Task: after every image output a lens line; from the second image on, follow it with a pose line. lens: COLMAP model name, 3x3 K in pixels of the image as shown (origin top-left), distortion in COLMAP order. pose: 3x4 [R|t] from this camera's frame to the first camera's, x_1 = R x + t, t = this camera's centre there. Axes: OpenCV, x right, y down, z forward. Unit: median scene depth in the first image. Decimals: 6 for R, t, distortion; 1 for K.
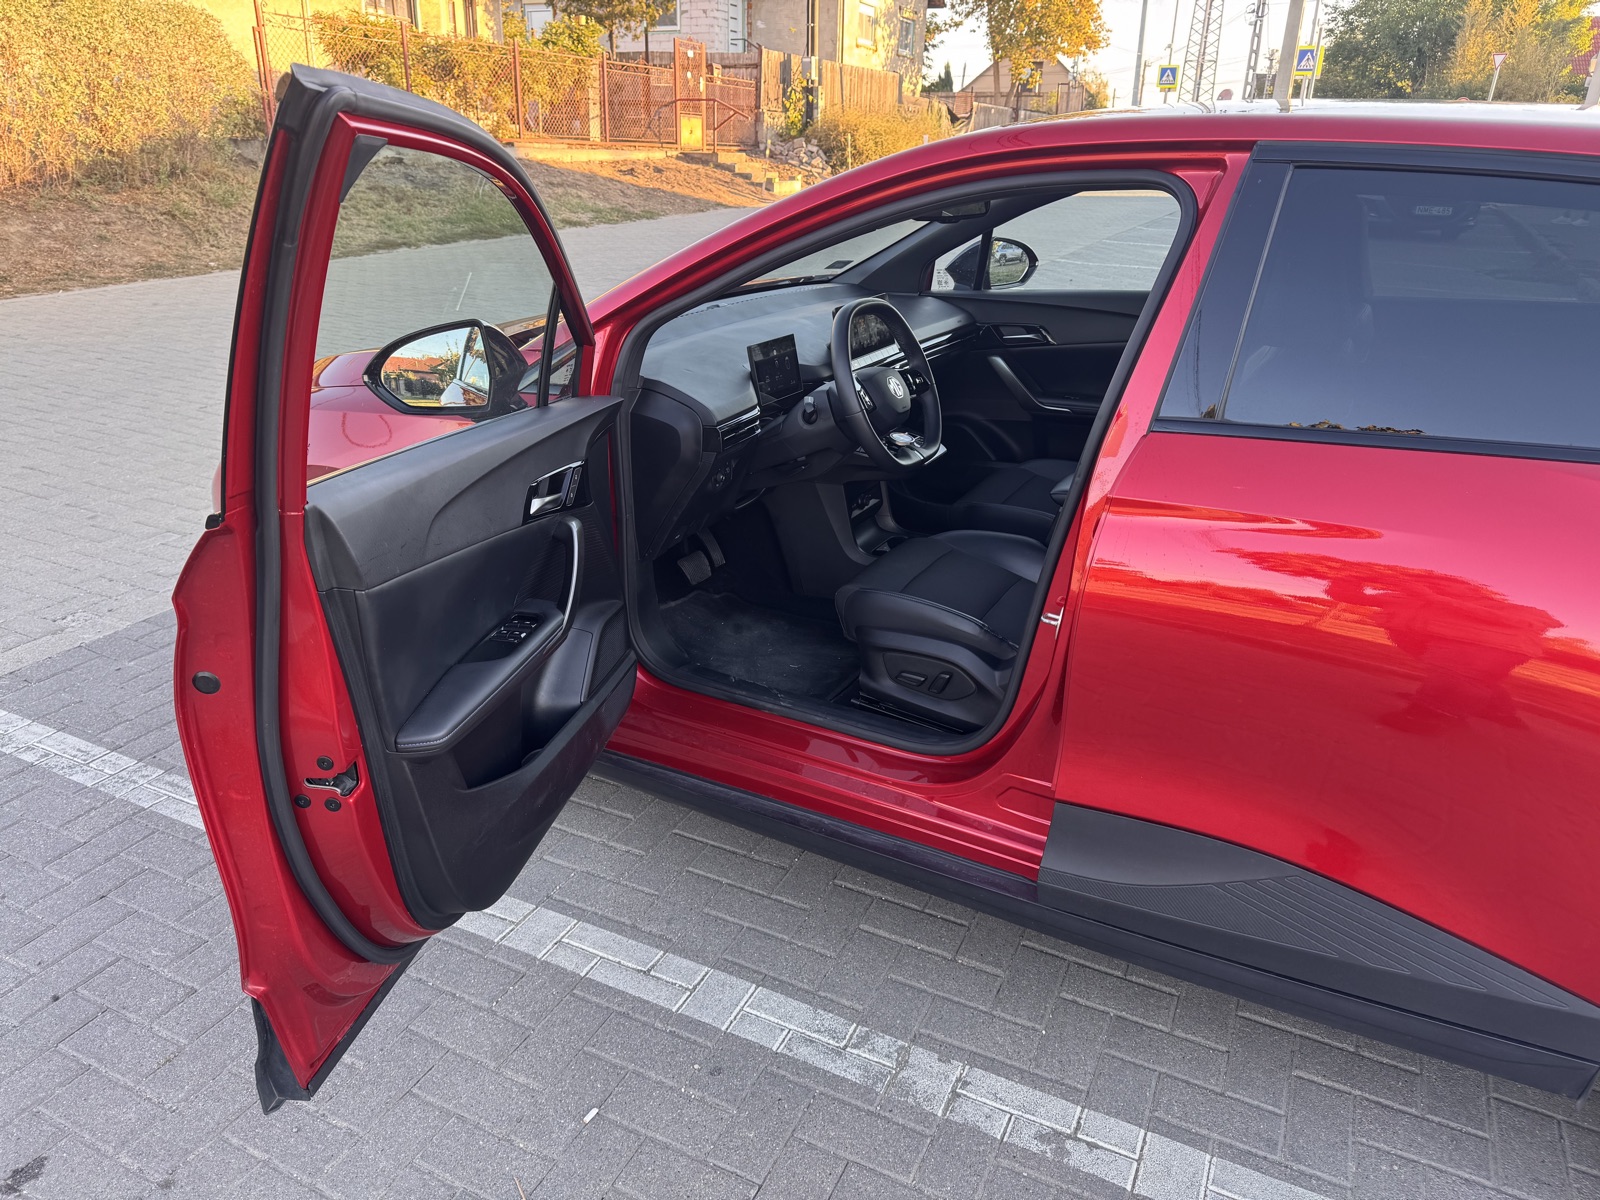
lens RADIAL K [[1129.2, 0, 803.4], [0, 1129.2, 603.2], [0, 0, 1]] dist [0.006878, -0.010078]
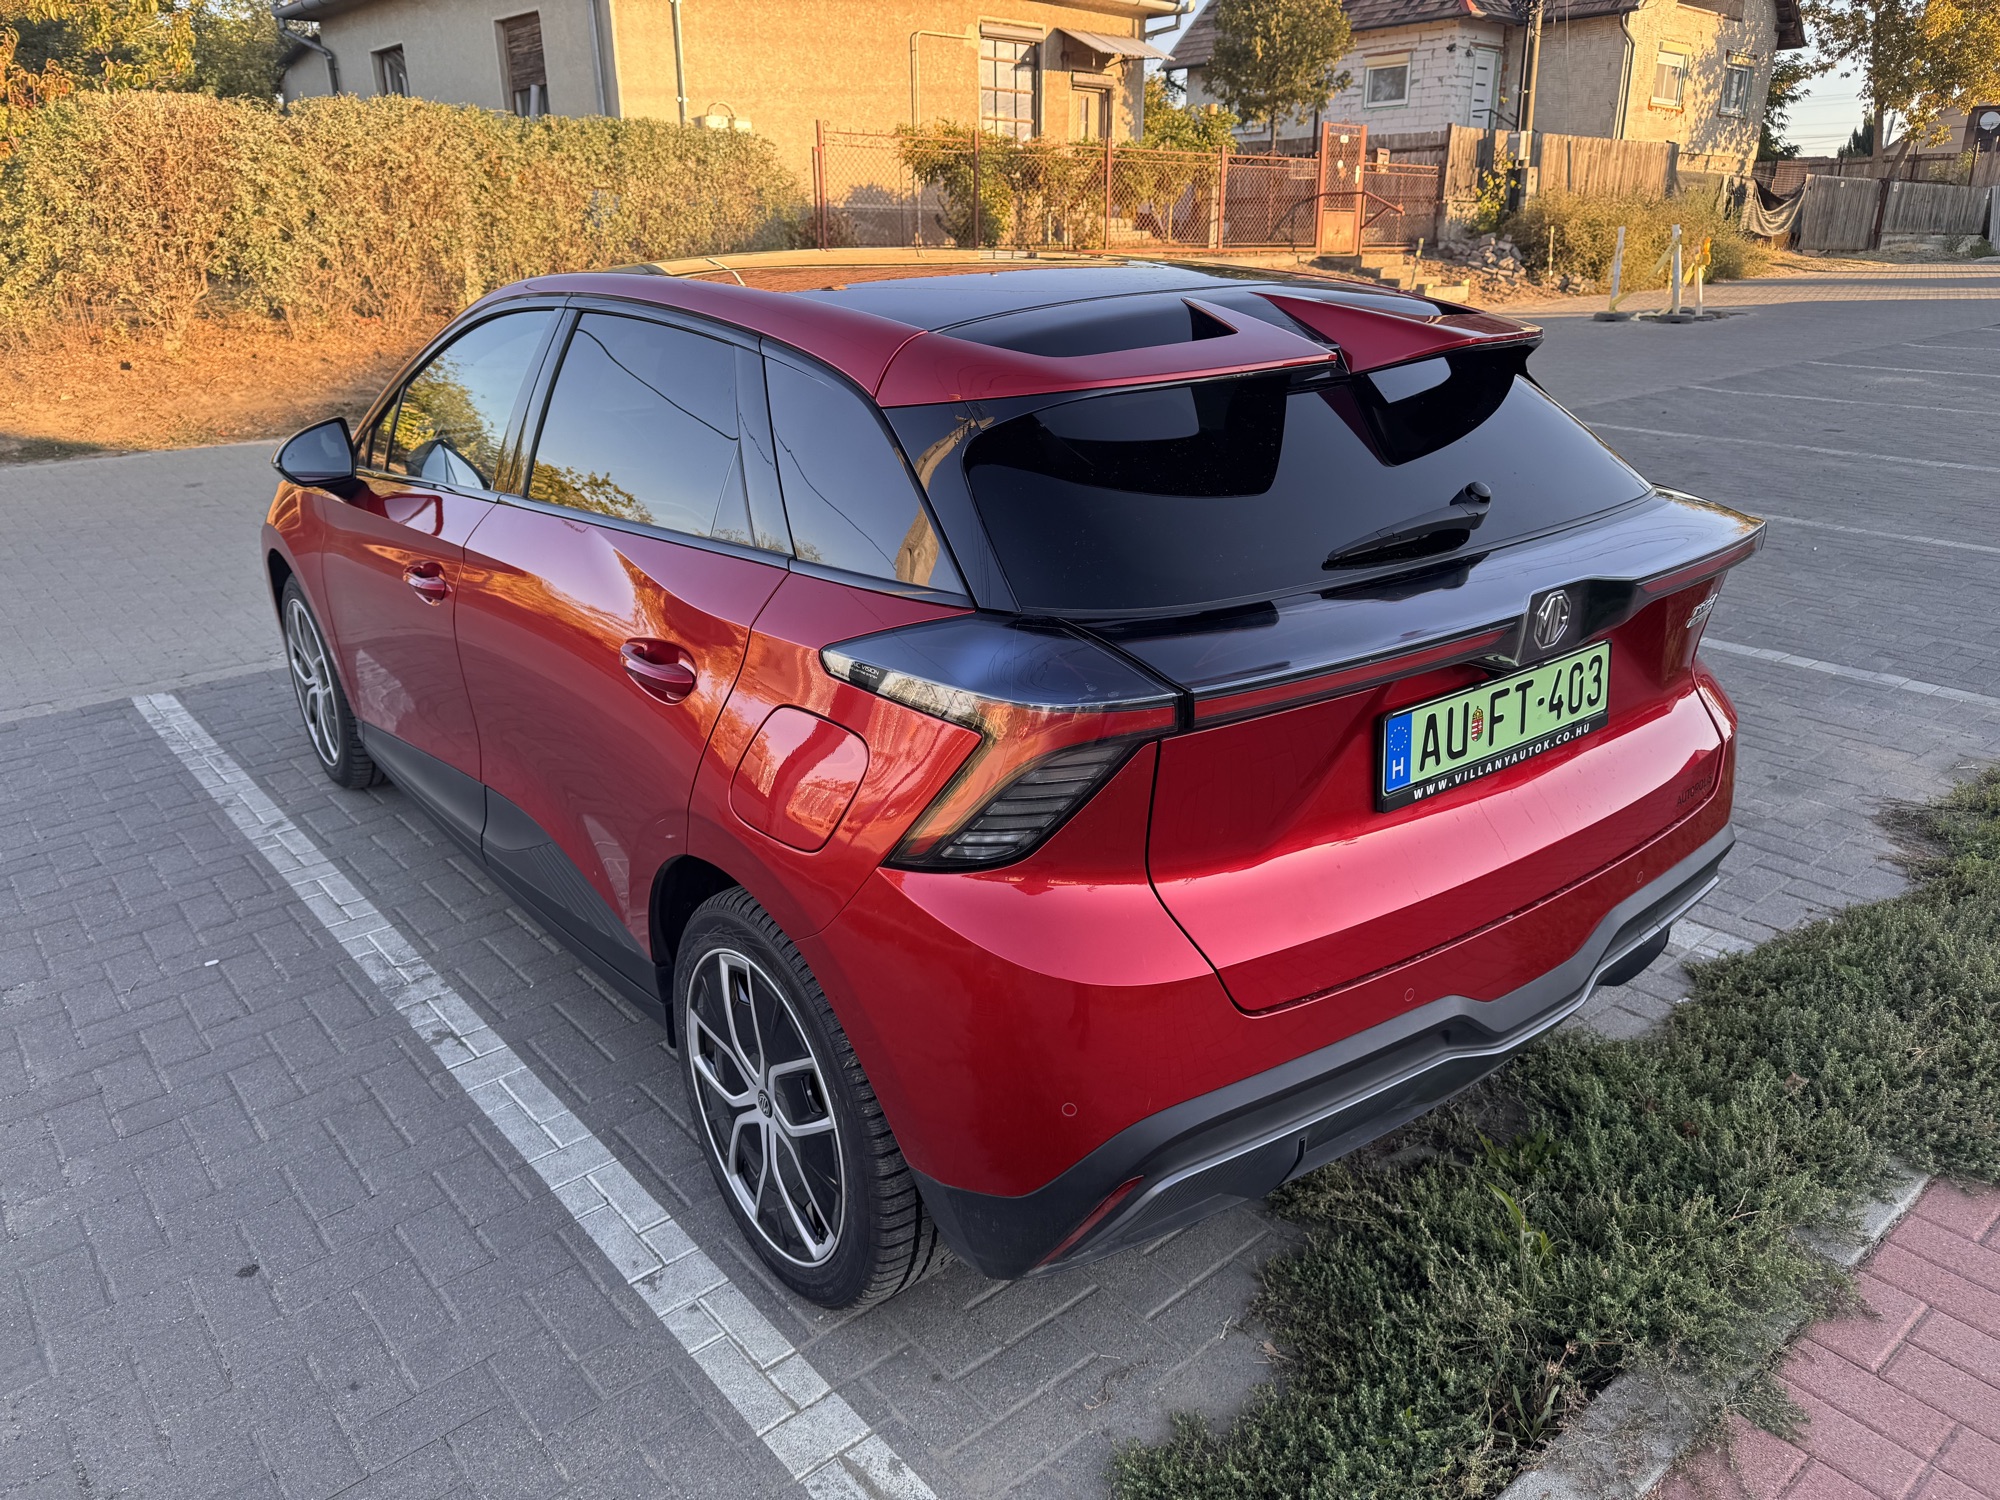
lens RADIAL K [[1411.5, 0, 990.4], [0, 1411.5, 740.4], [0, 0, 1]] dist [0.006878, -0.010078]
pose [[0.913682, 0.107890, -0.391848, 0.103823], [-0.126166, 0.991784, -0.021112, 0.006105], [0.386351, 0.068728, 0.919788, -0.022189]]
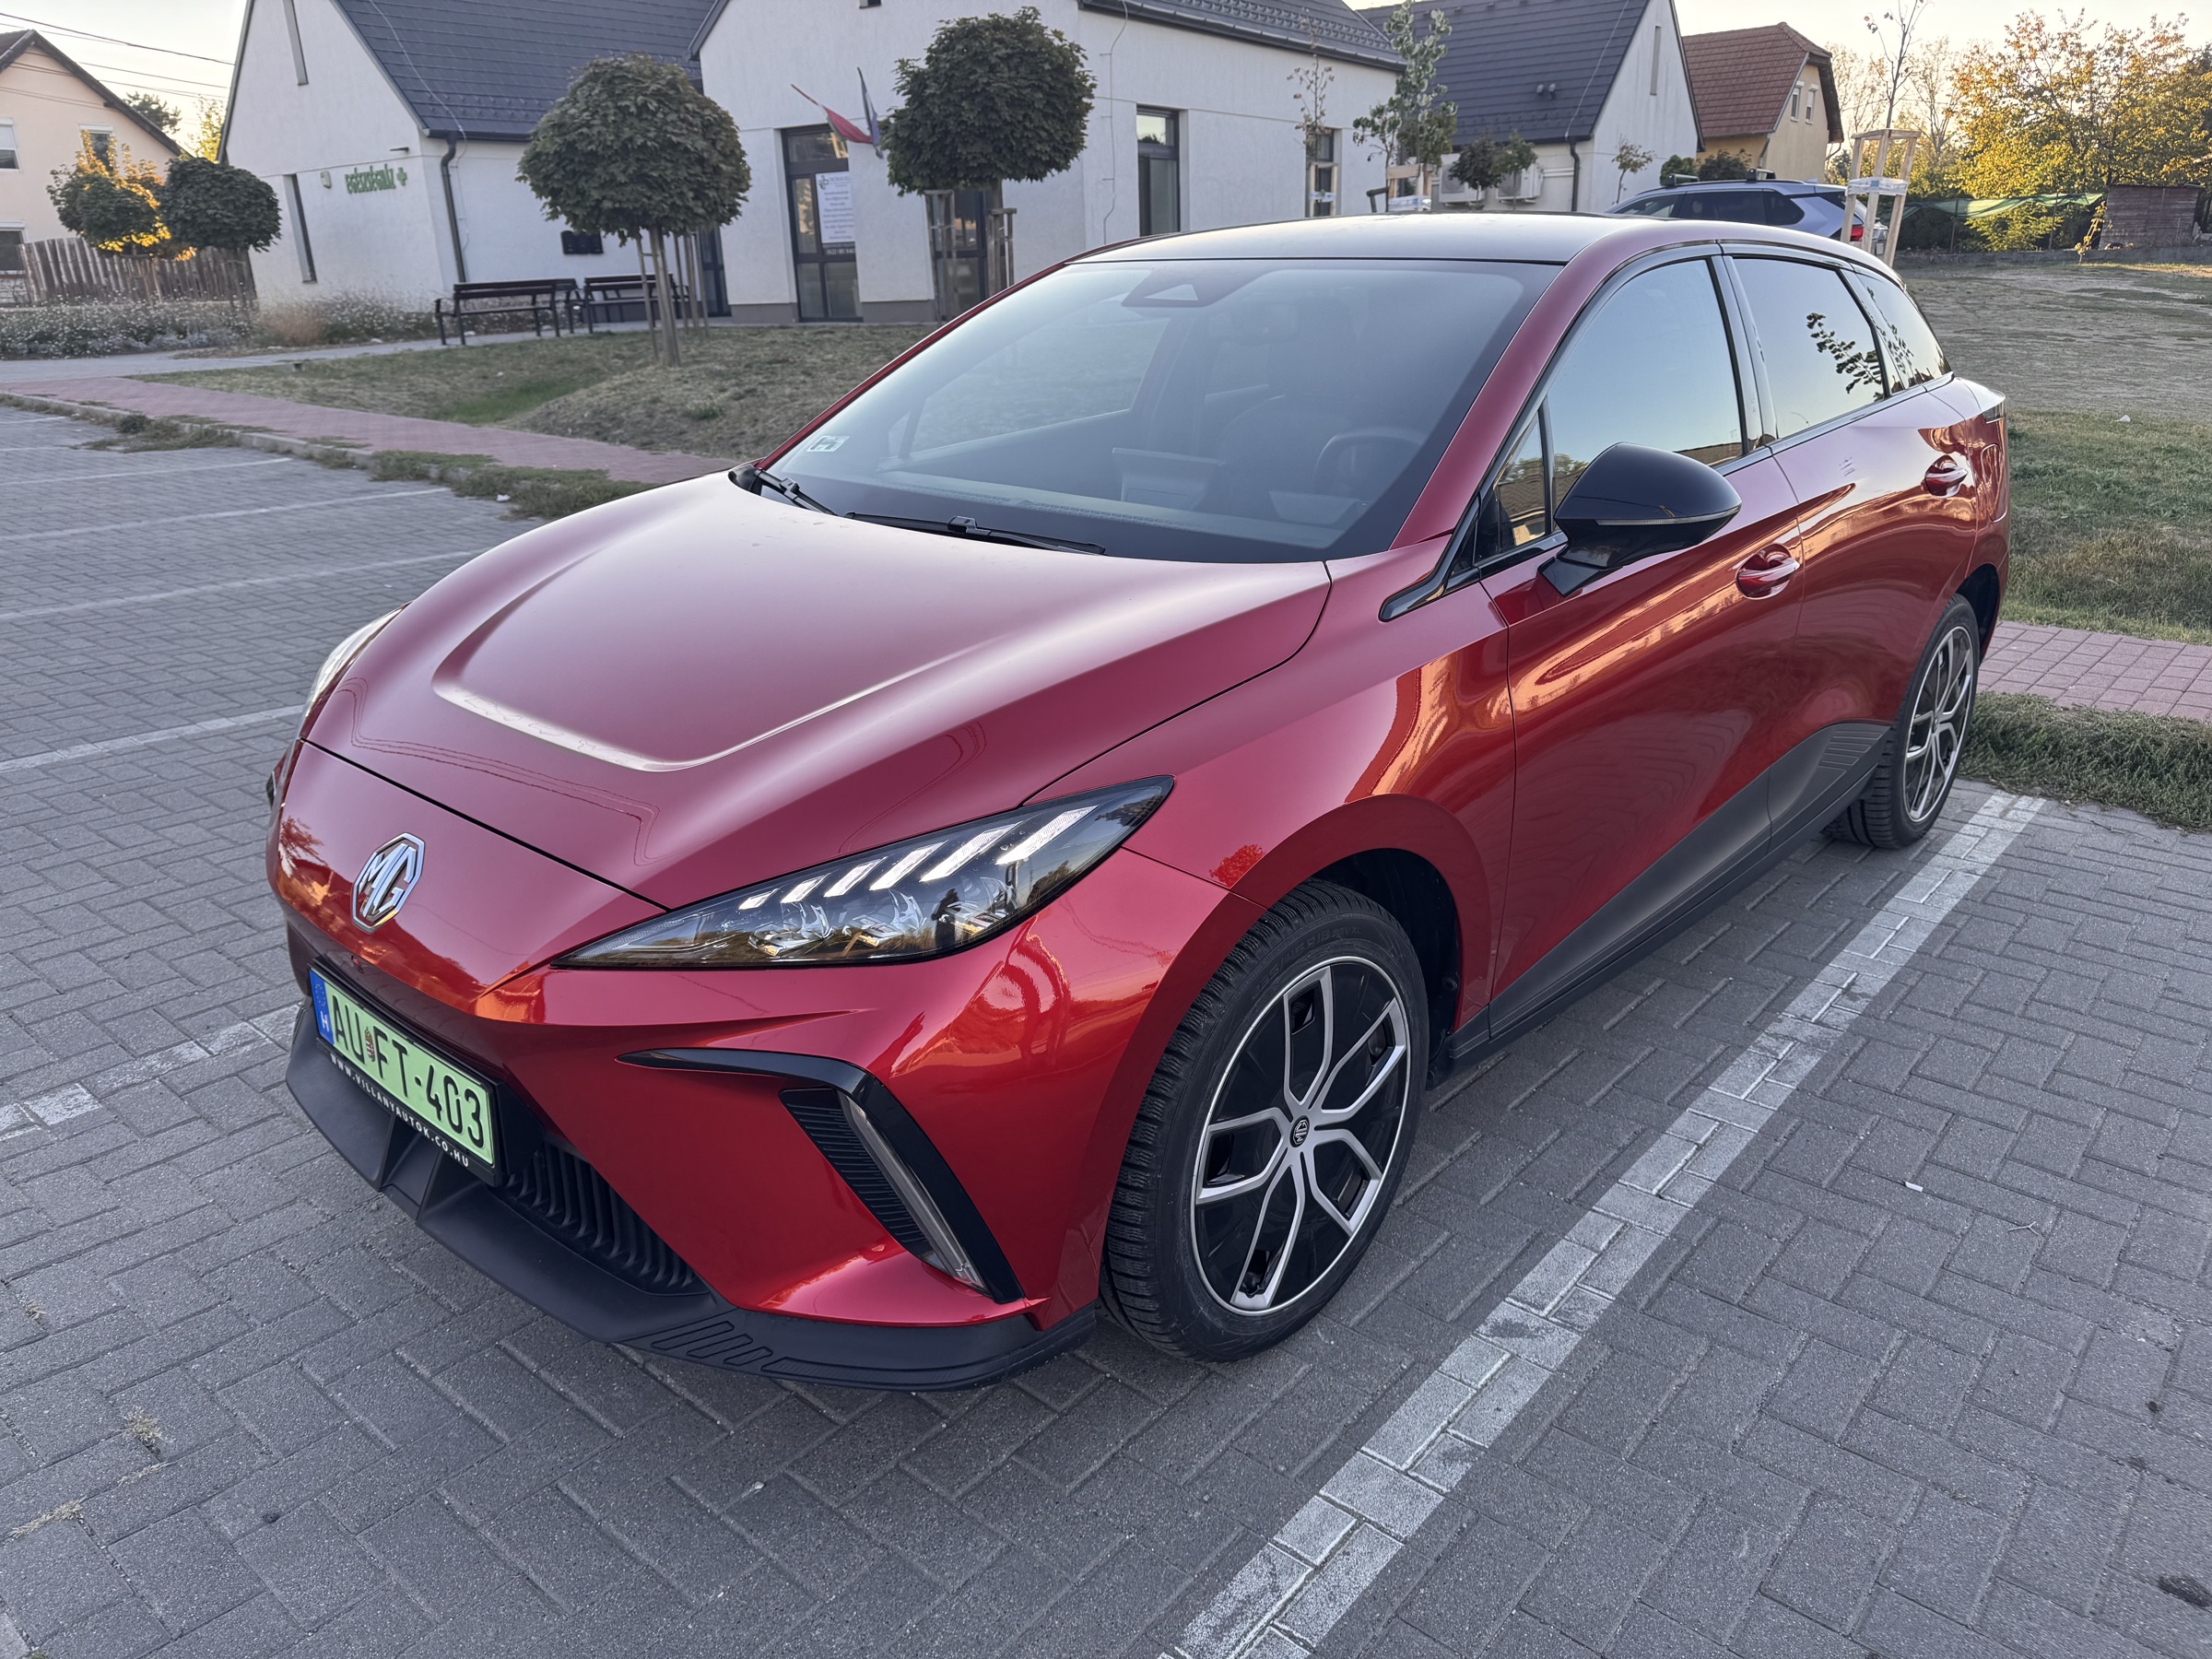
lens RADIAL K [[1561.1, 0, 1106.6], [0, 1561.1, 833.5], [0, 0, 1]] dist [0.006878, -0.010078]
pose [[0.247138, -0.363220, 0.898328, -0.113199], [0.382881, 0.888247, 0.253809, -0.035264], [-0.890126, 0.281227, 0.358590, 0.077853]]
